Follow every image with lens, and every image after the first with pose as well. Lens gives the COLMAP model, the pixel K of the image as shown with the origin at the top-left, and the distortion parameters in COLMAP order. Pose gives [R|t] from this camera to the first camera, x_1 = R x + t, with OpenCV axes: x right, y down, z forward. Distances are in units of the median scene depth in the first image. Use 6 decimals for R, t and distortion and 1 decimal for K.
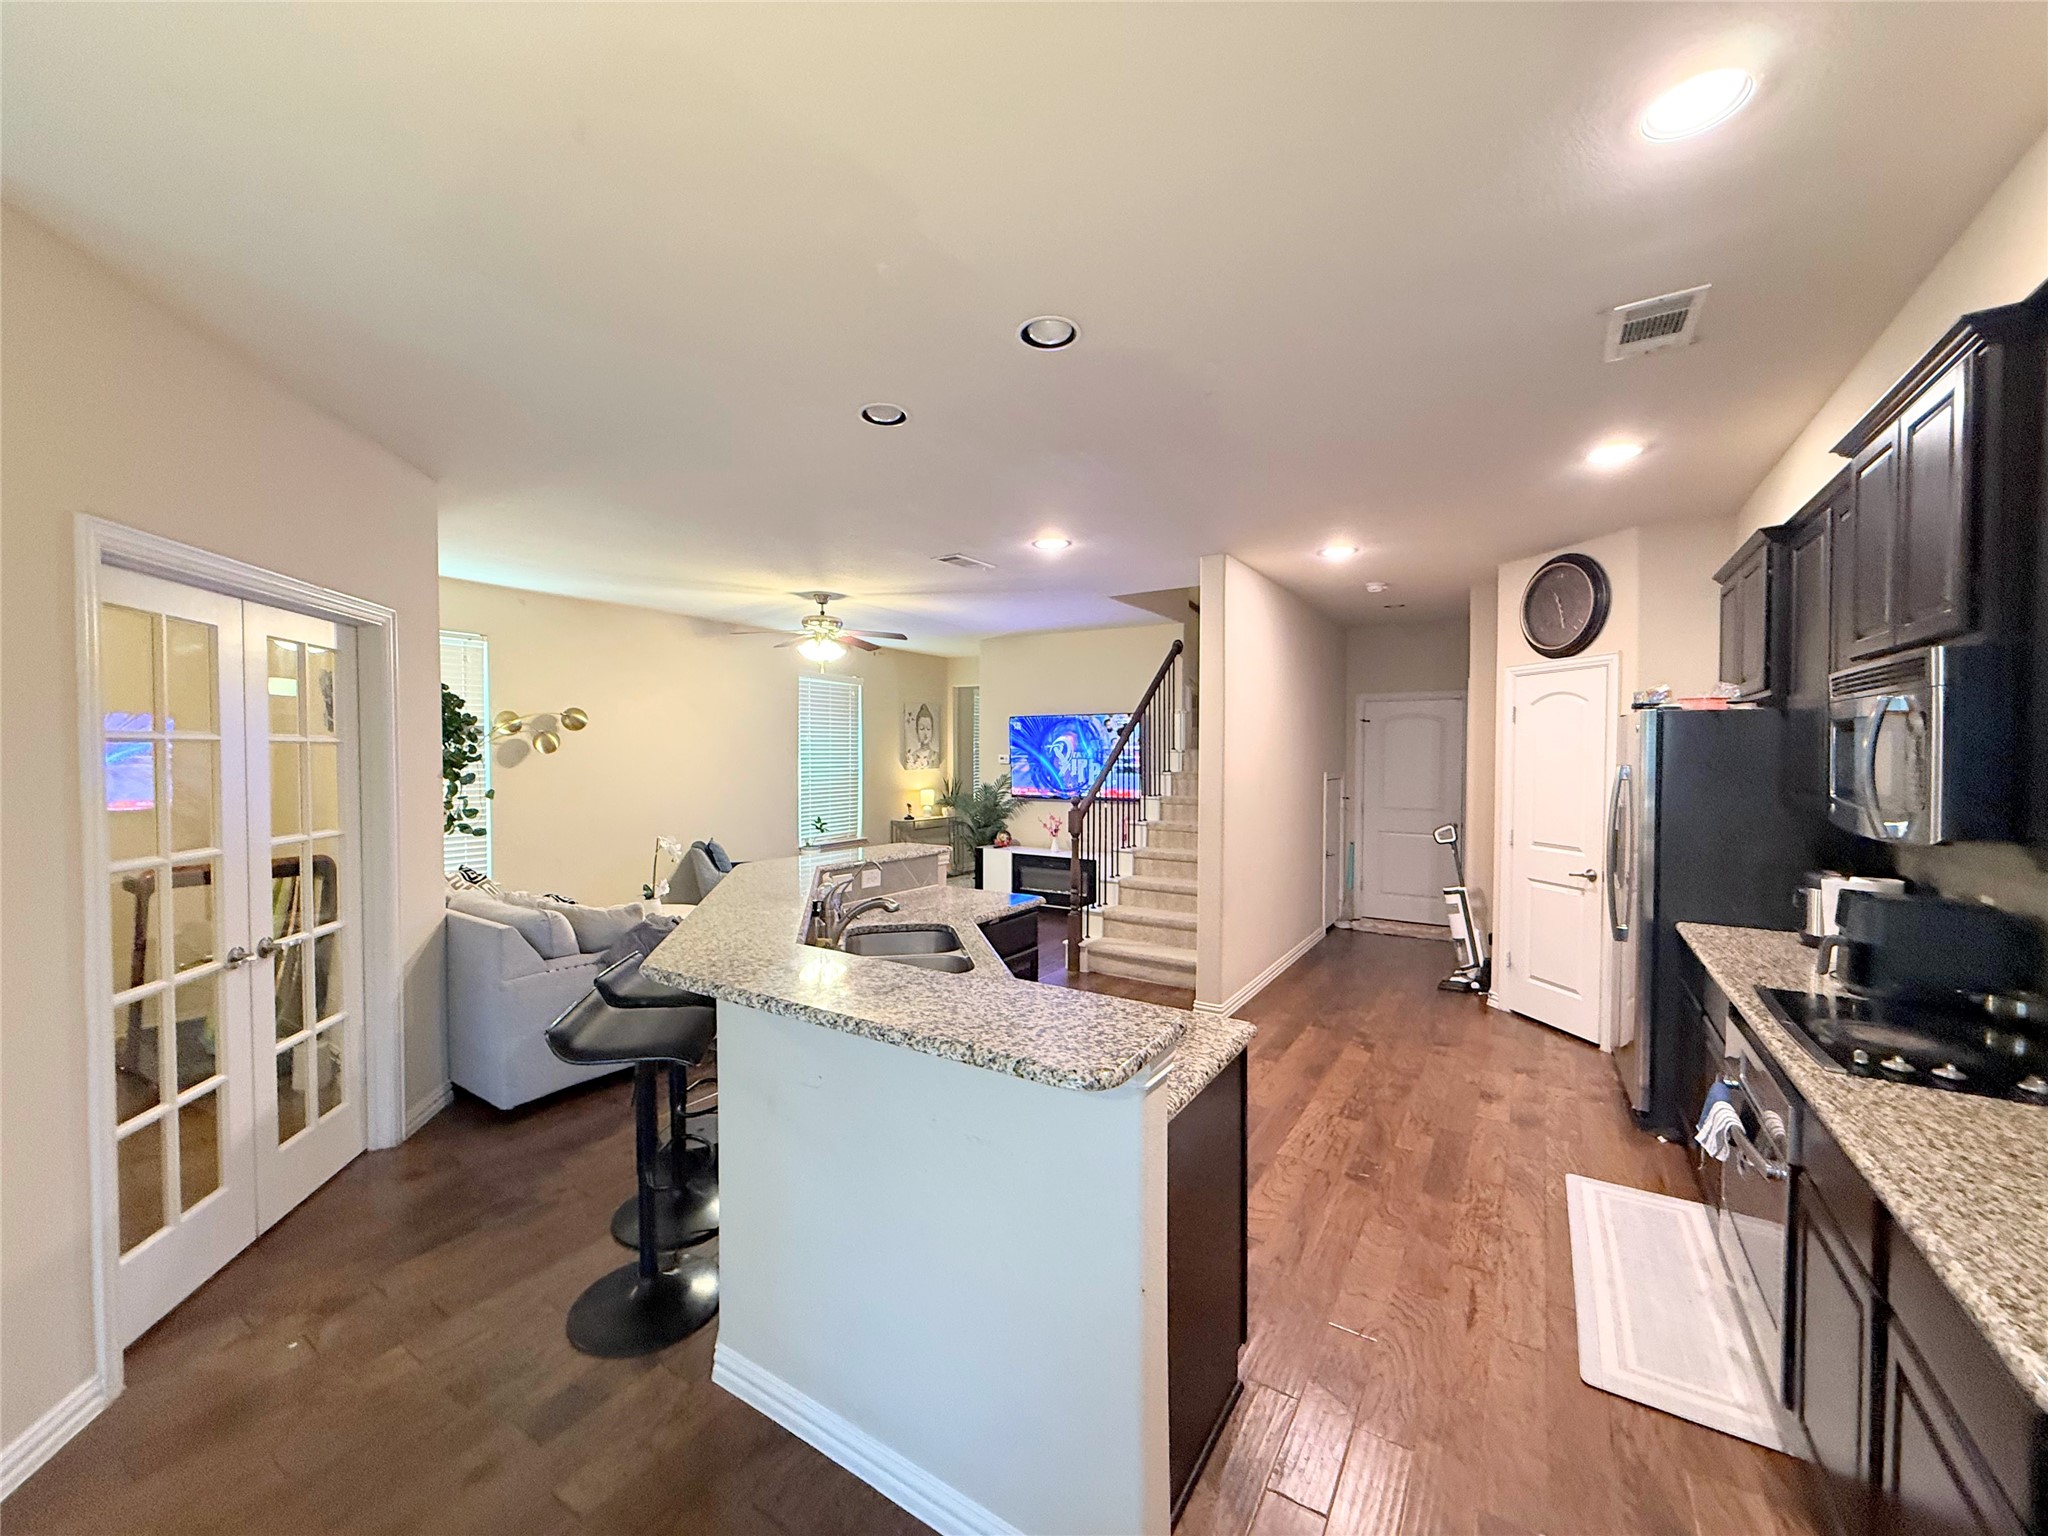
lens RADIAL K [[813.7, 0, 1015.8], [0, 813.7, 767.5], [0, 0, 1]] dist [0.000668, 0.000148]
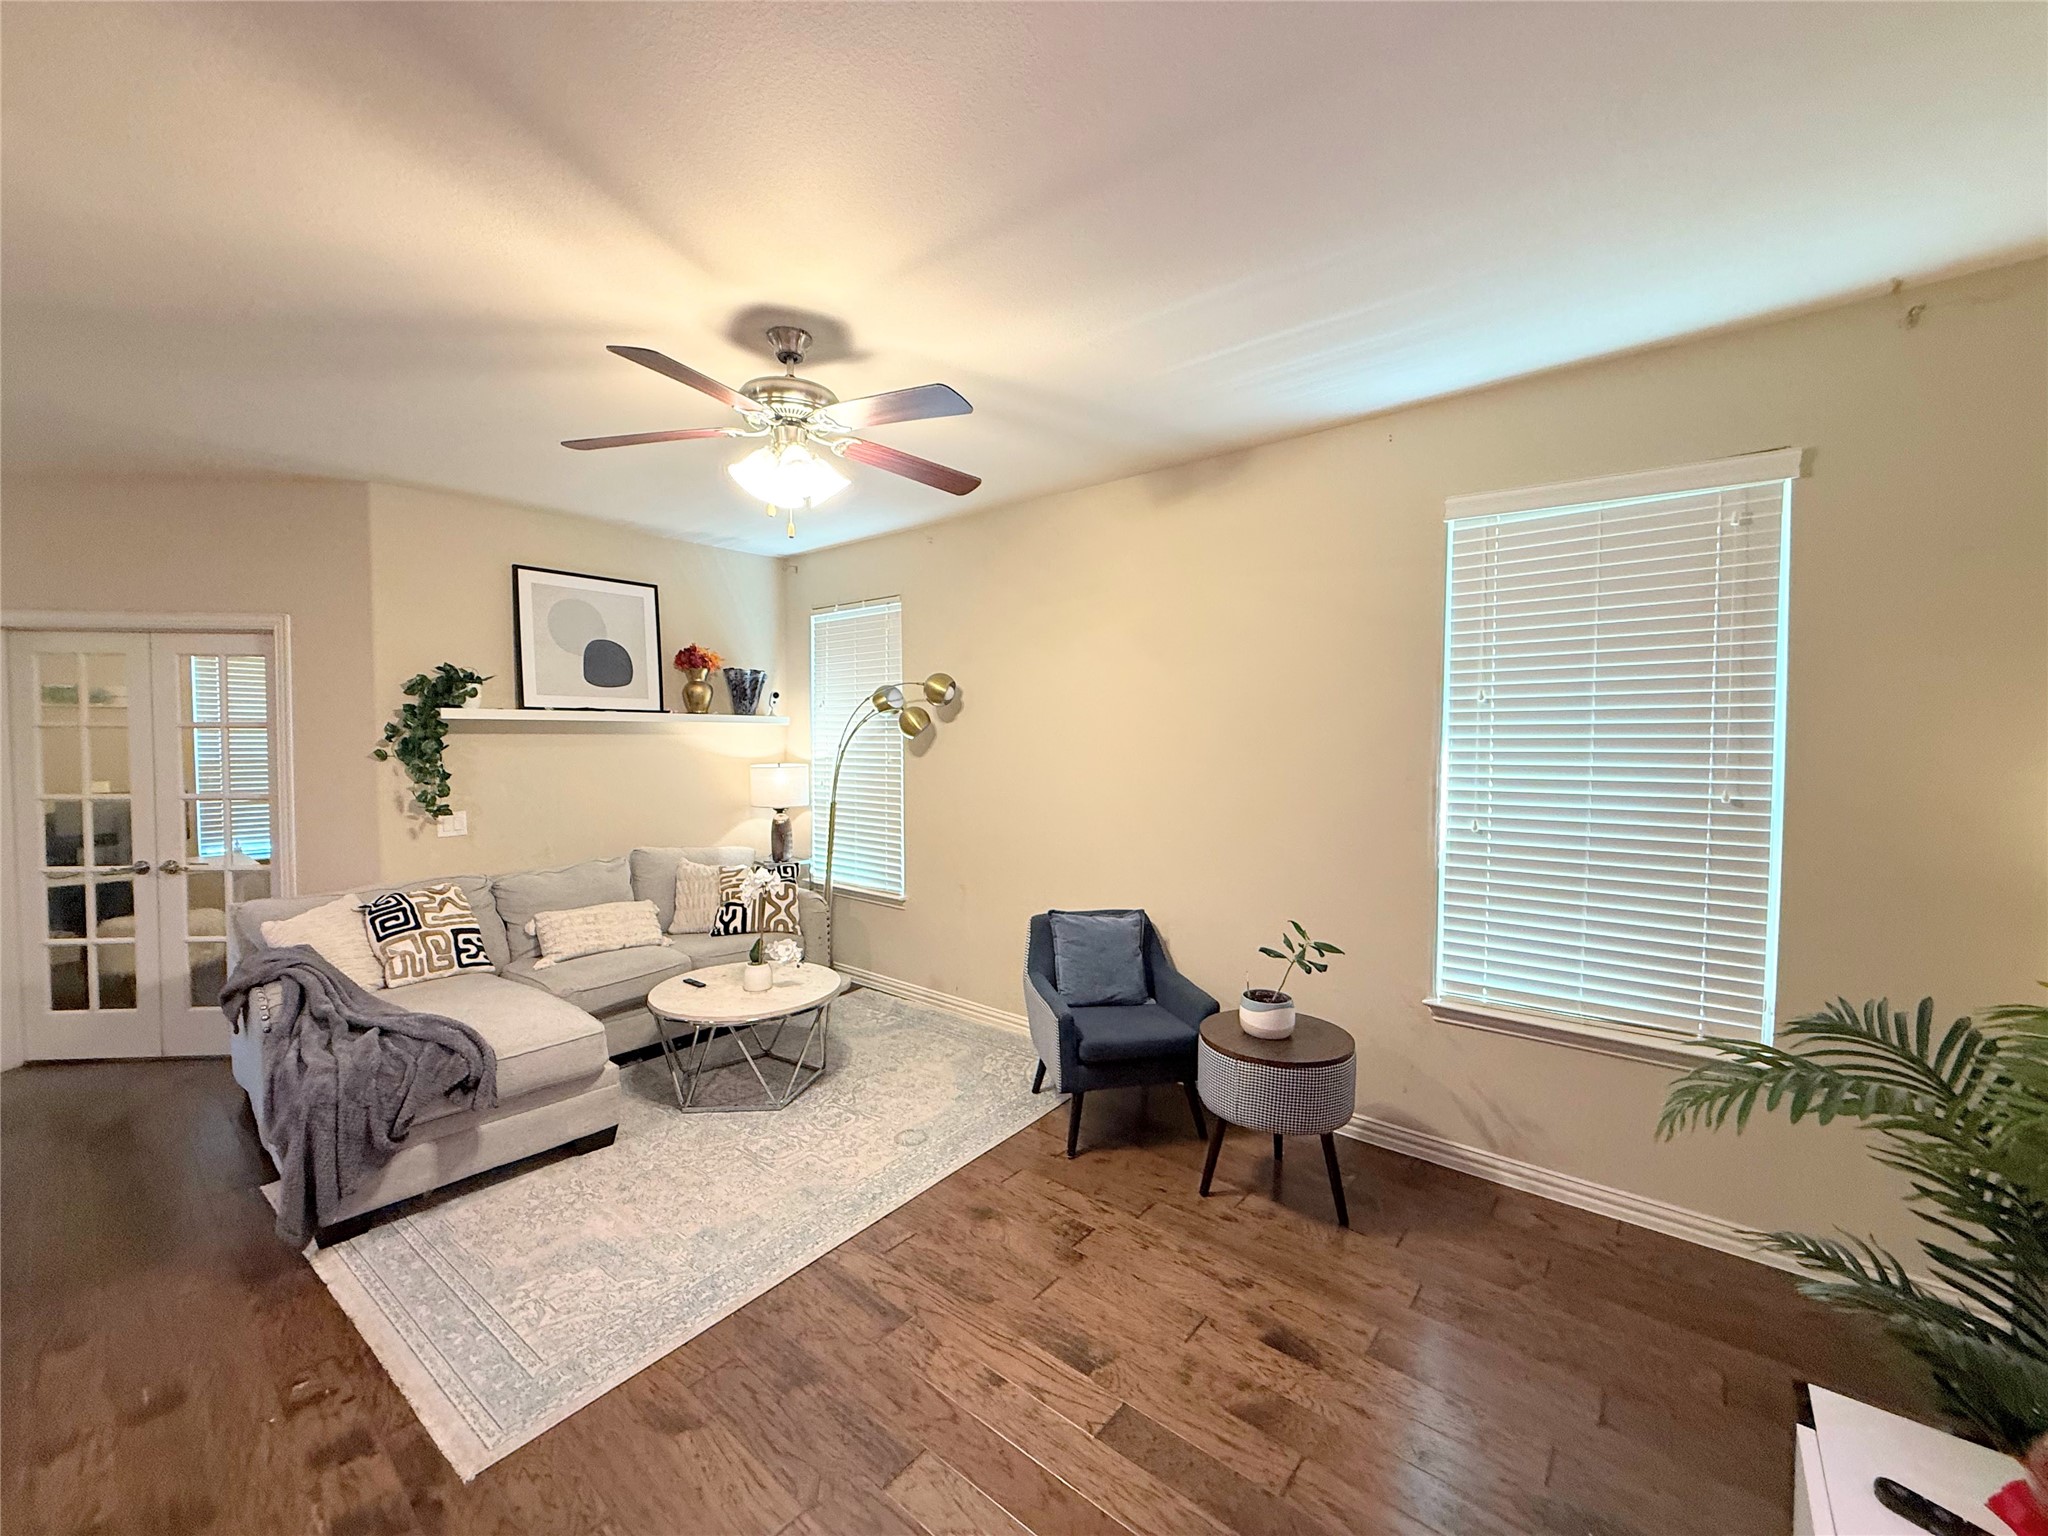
lens RADIAL K [[813.7, 0, 1015.7], [0, 813.7, 771.4], [0, 0, 1]] dist [0.000668, 0.000148]
pose [[-0.126832, 0.037396, -0.991219, 0.147129], [-0.022045, 0.998936, 0.040508, -0.019233], [0.991679, 0.026990, -0.125873, 1.173970]]
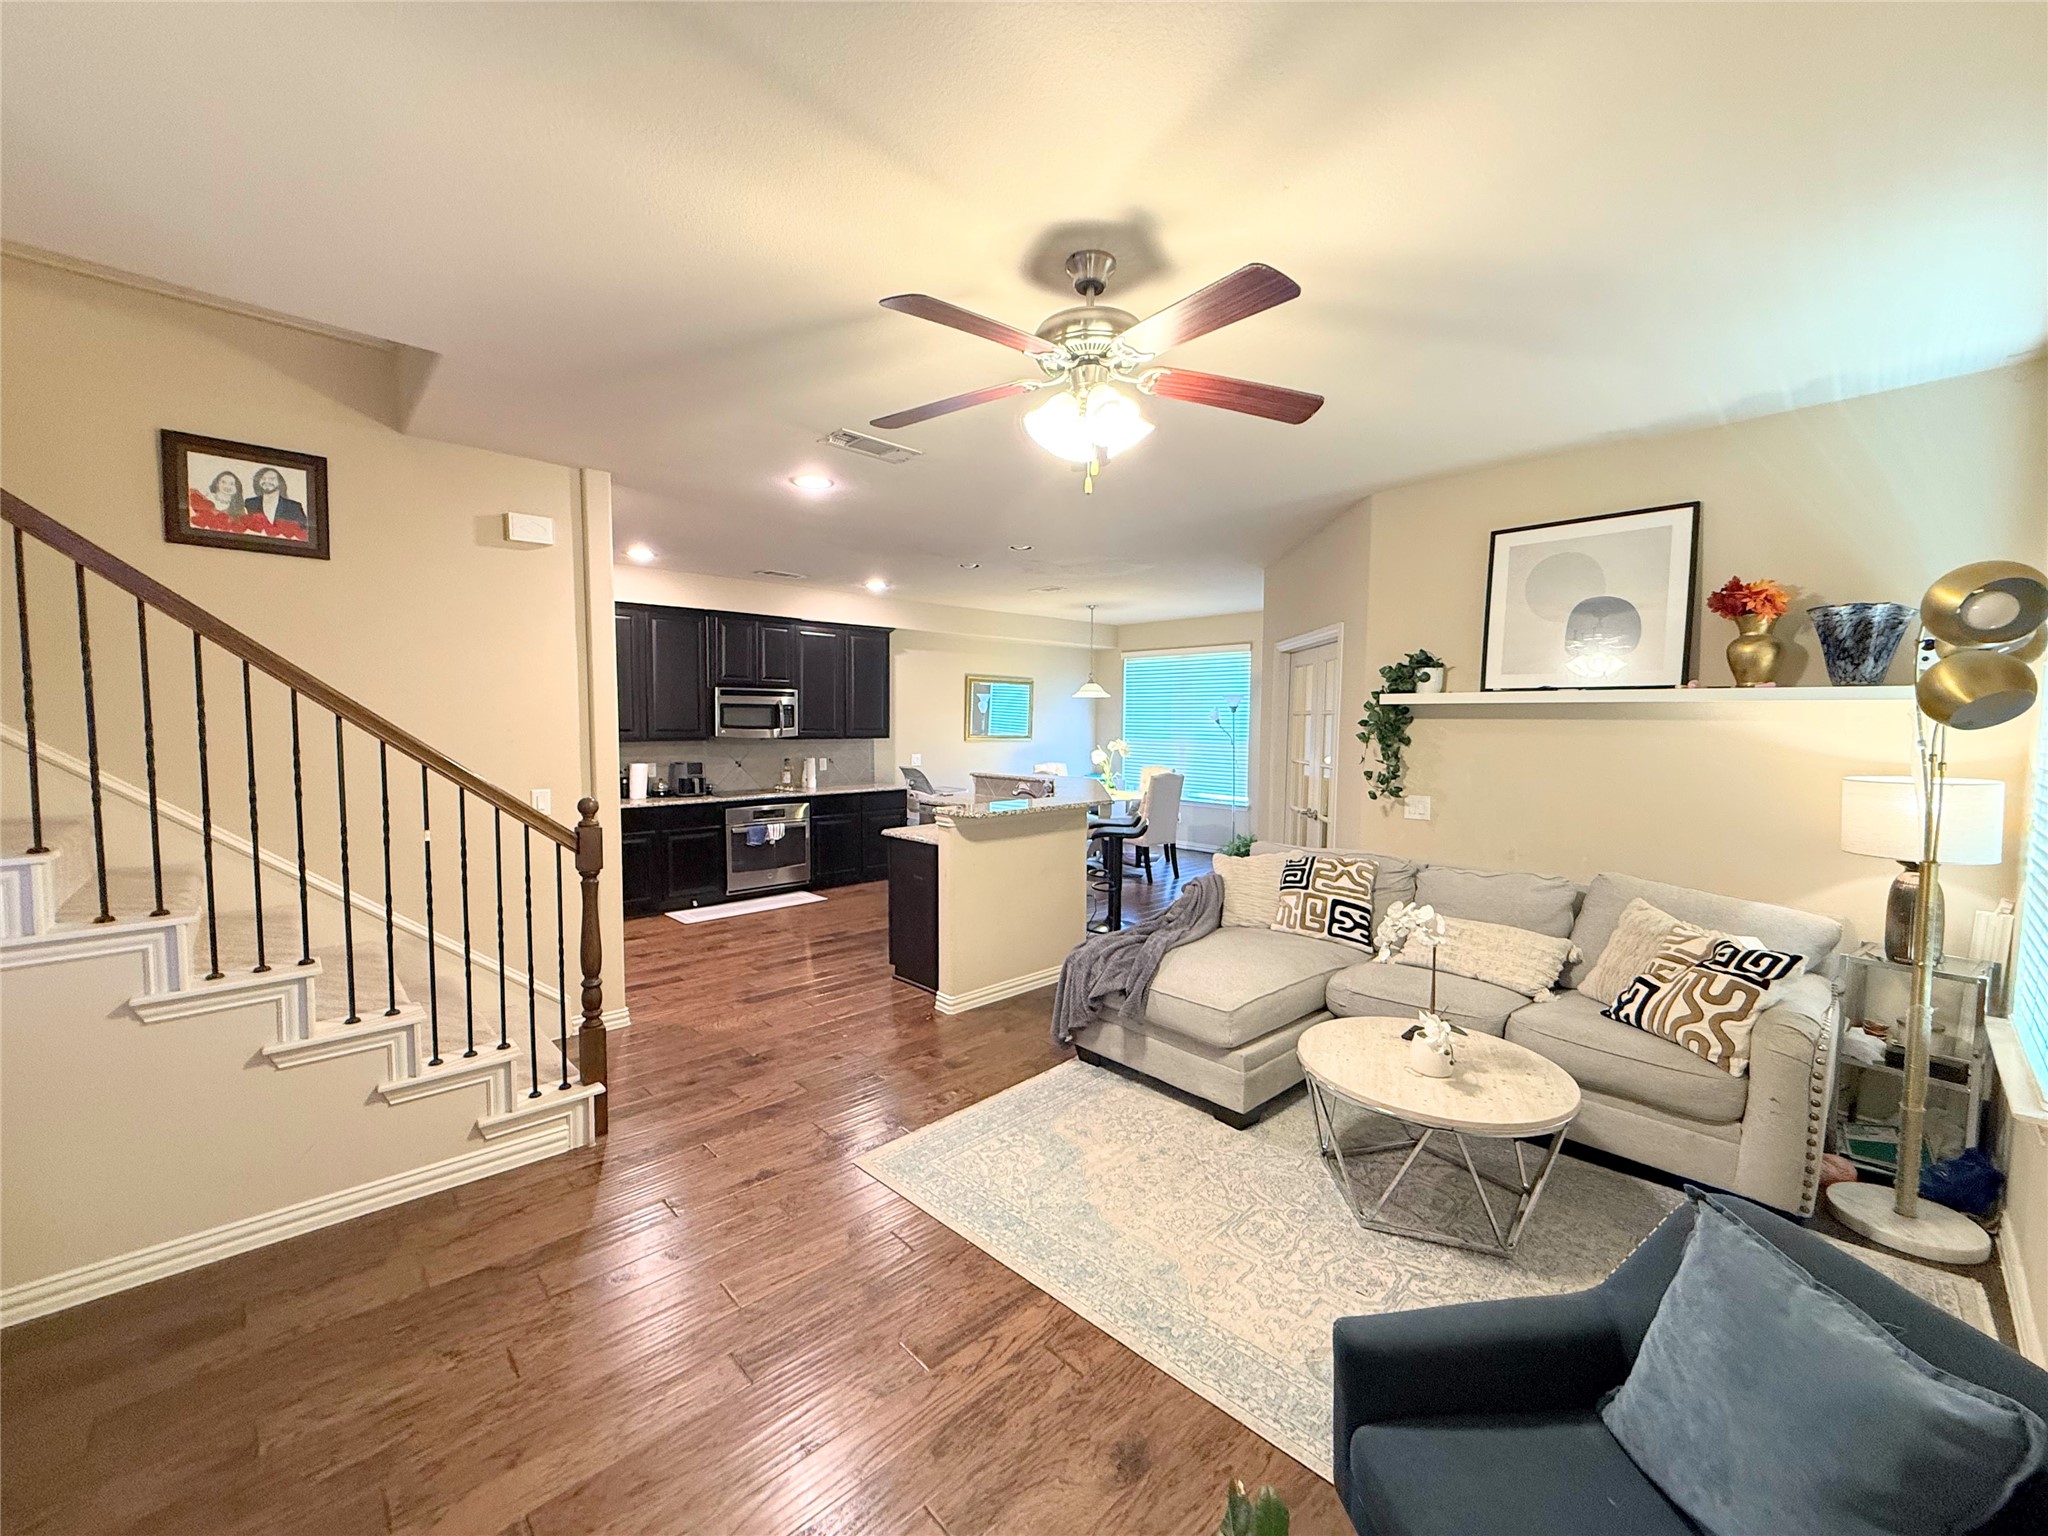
lens RADIAL K [[813.7, 0, 1016.0], [0, 813.7, 769.7], [0, 0, 1]] dist [0.000668, 0.000148]
pose [[-0.969298, -0.025423, 0.244572, -0.299514], [-0.005089, 0.996502, 0.083416, -0.025408], [-0.245837, 0.079610, -0.966036, 1.371917]]
